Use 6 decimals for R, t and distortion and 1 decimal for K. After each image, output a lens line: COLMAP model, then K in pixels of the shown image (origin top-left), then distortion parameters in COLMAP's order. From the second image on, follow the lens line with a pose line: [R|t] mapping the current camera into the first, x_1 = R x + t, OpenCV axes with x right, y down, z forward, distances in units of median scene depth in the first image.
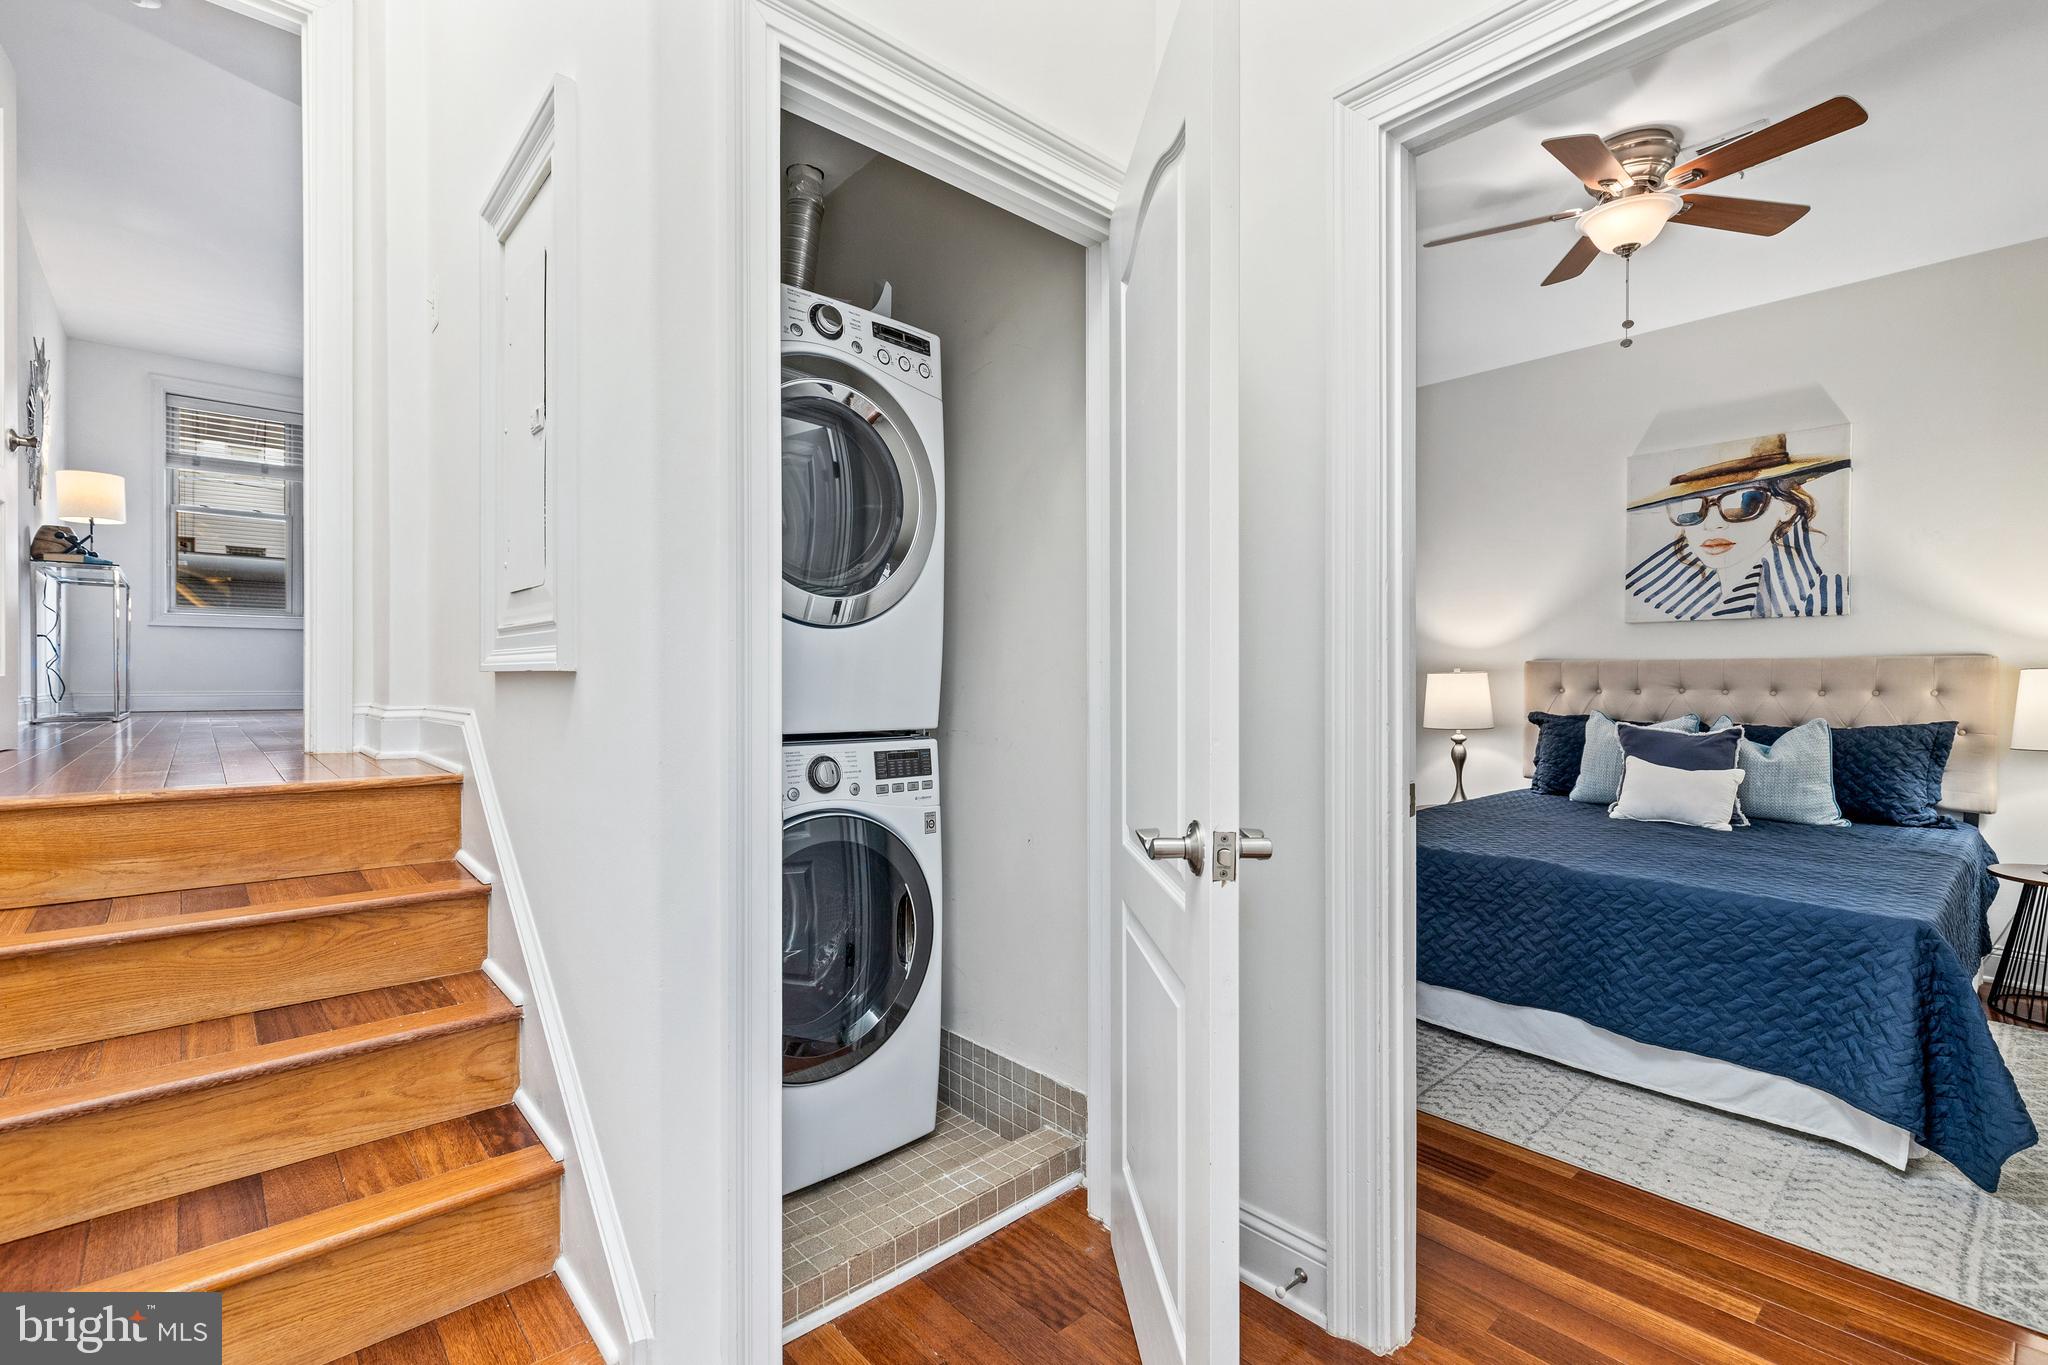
lens RADIAL K [[919.2, 0, 1016.8], [0, 919.2, 677.2], [0, 0, 1]] dist [0.001412, 0.000277]
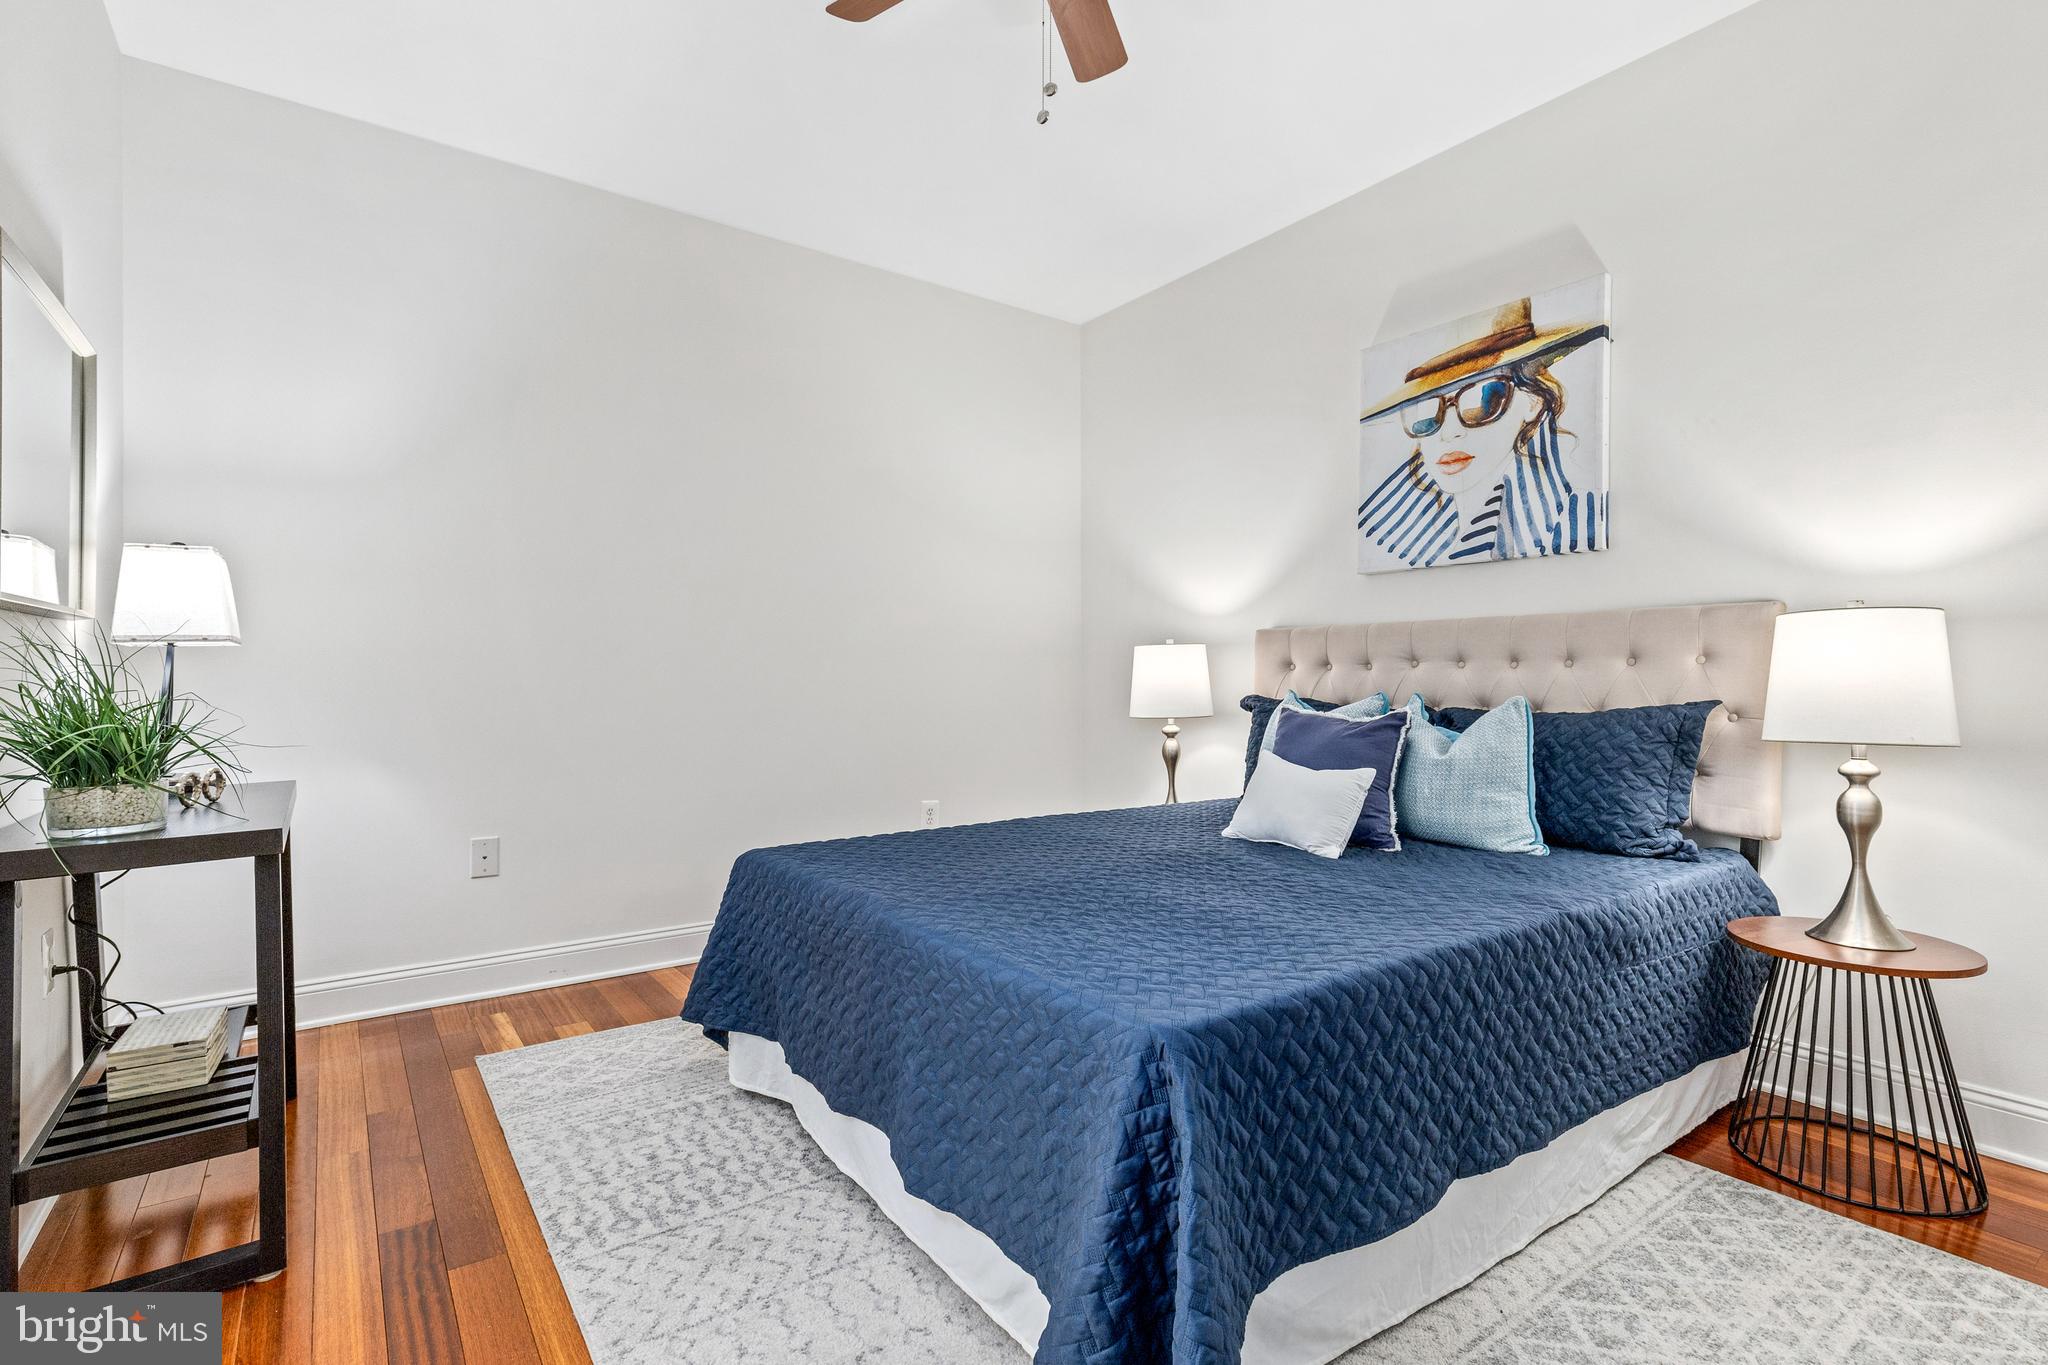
lens RADIAL K [[955.3, 0, 1024.0], [0, 955.3, 682.5], [0, 0, 1]] dist [0.000008, -0.000238]
pose [[0.994697, 0.002460, -0.102817, 0.522389], [-0.002595, 0.999996, -0.001185, 0.032840], [0.102814, 0.001446, 0.994700, 0.230477]]
